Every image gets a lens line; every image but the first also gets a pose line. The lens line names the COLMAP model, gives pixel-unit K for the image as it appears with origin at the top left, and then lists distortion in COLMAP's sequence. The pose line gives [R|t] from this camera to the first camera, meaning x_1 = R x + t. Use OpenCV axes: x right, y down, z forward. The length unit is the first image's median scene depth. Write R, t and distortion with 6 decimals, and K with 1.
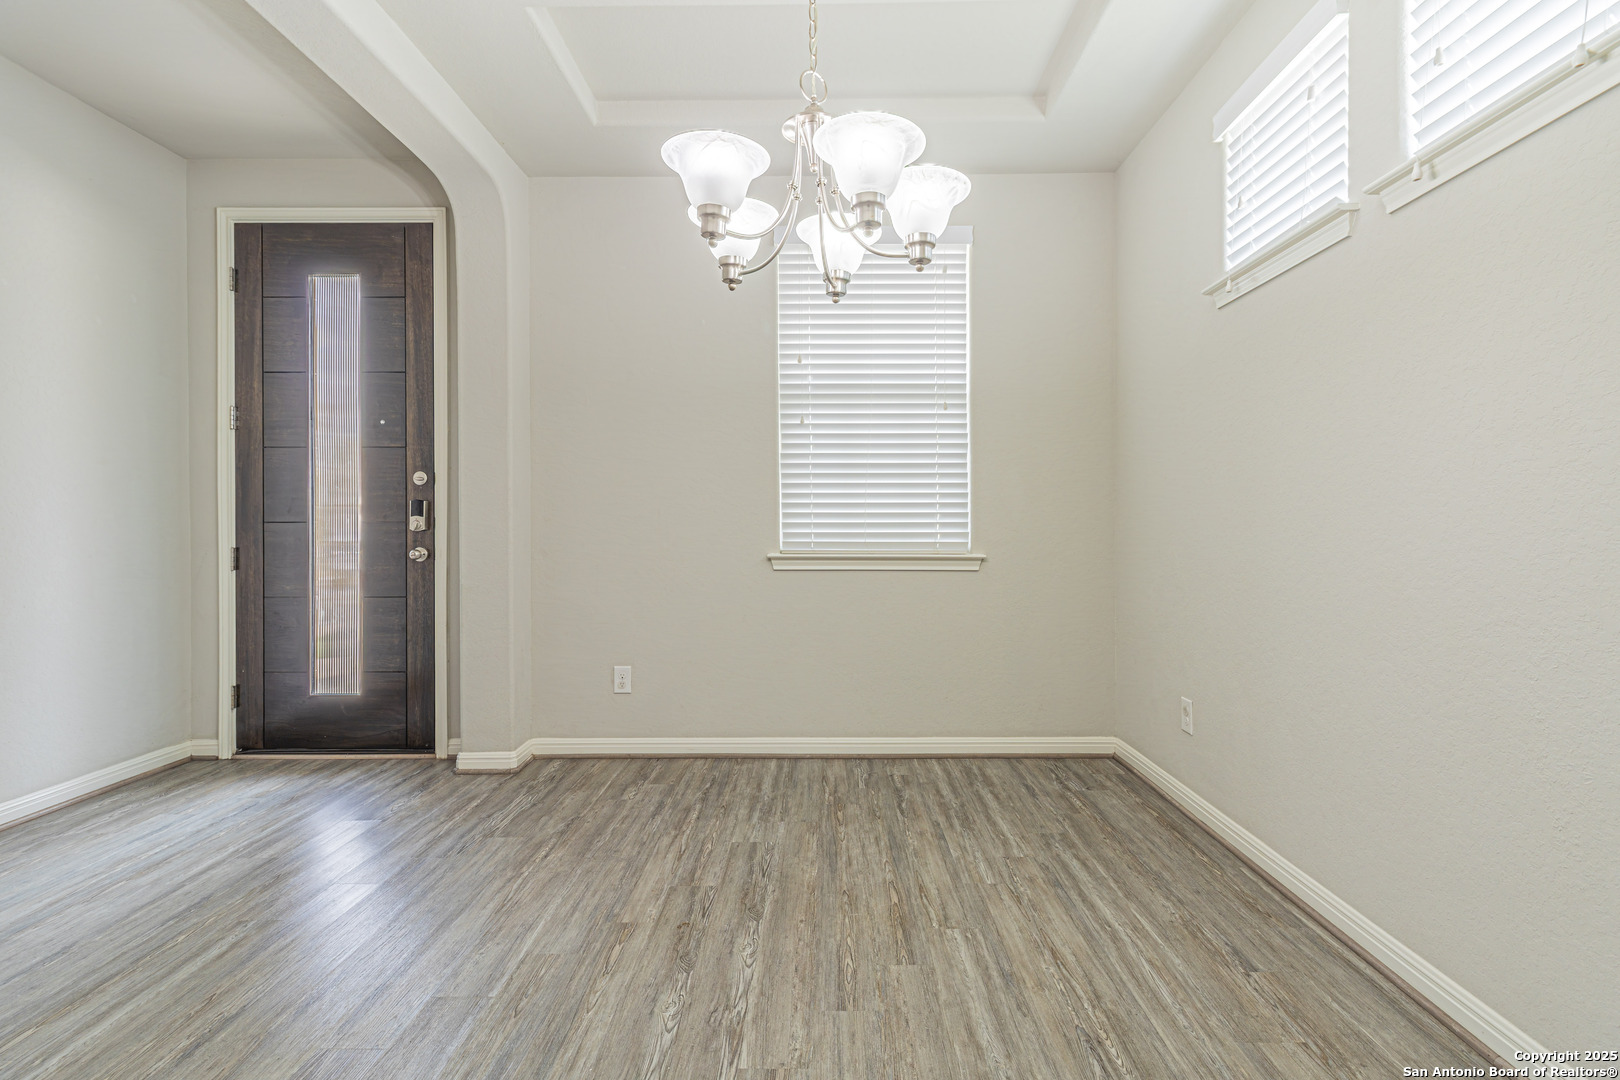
lens RADIAL K [[752.3, 0, 818.8], [0, 752.3, 522.5], [0, 0, 1]] dist [0.003806, 0.000576]
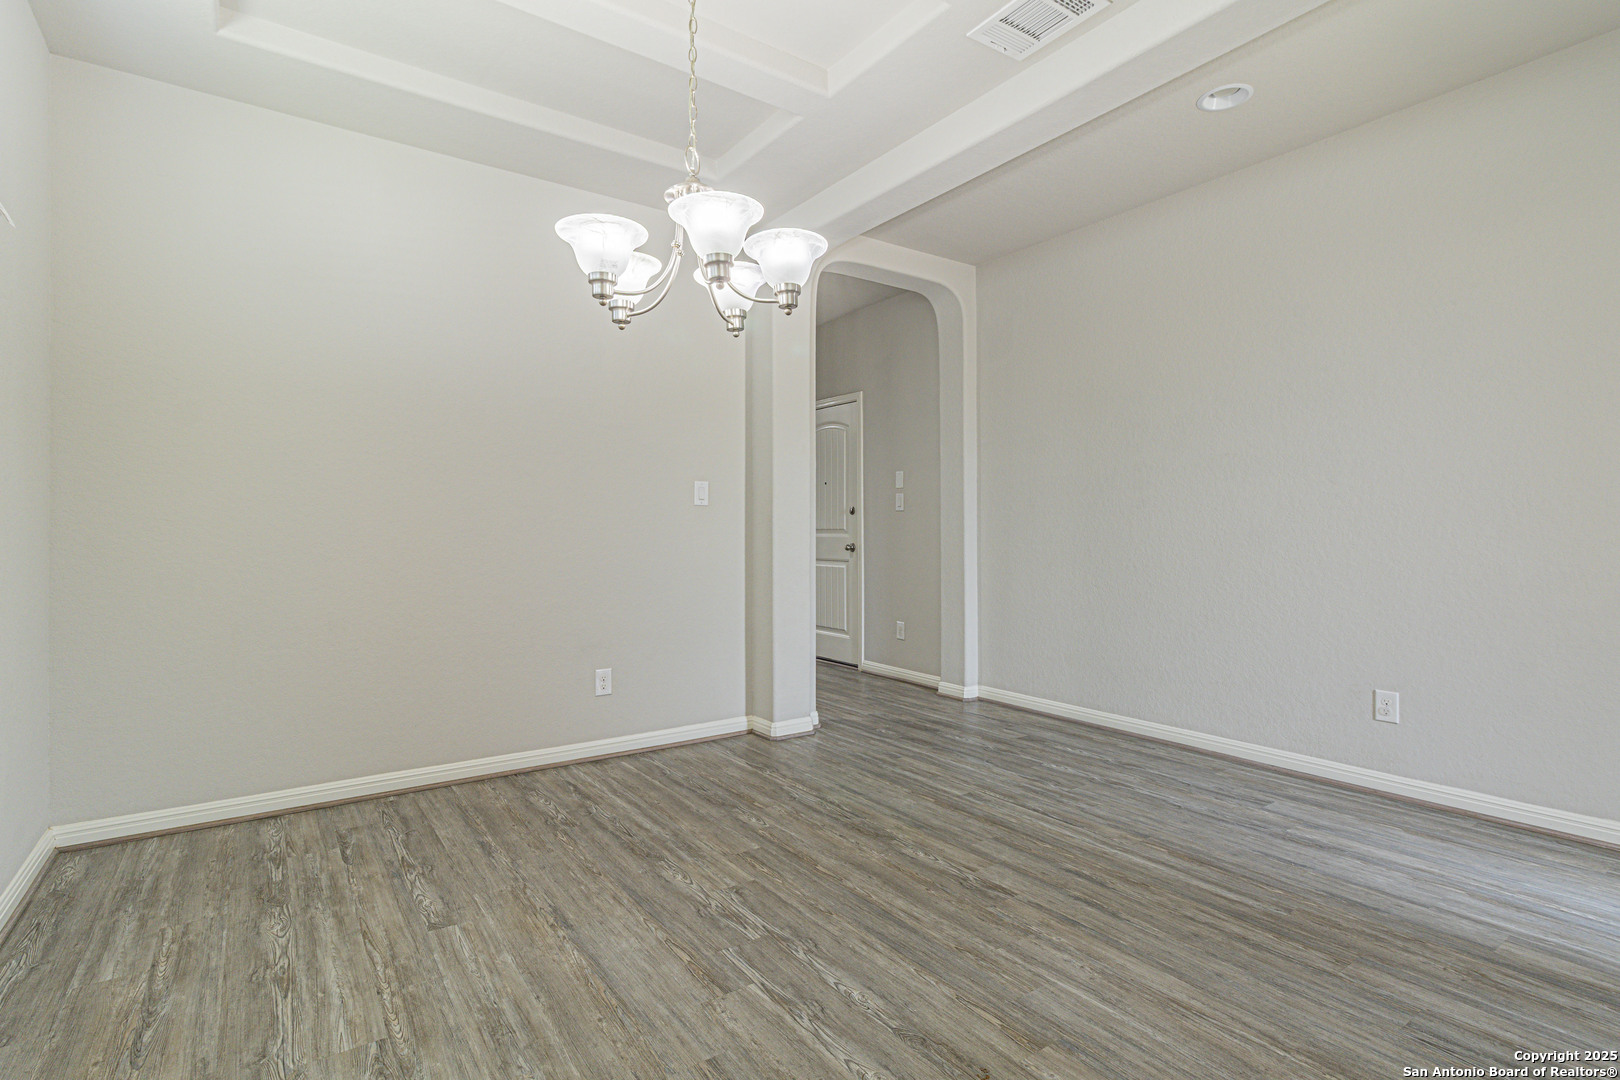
lens RADIAL K [[752.3, 0, 818.8], [0, 752.3, 522.5], [0, 0, 1]] dist [0.003806, 0.000576]
pose [[-0.799304, -0.002988, -0.600919, 0.478433], [0.007812, 0.999851, -0.015362, 0.007075], [0.600876, -0.016973, -0.799162, 1.822045]]
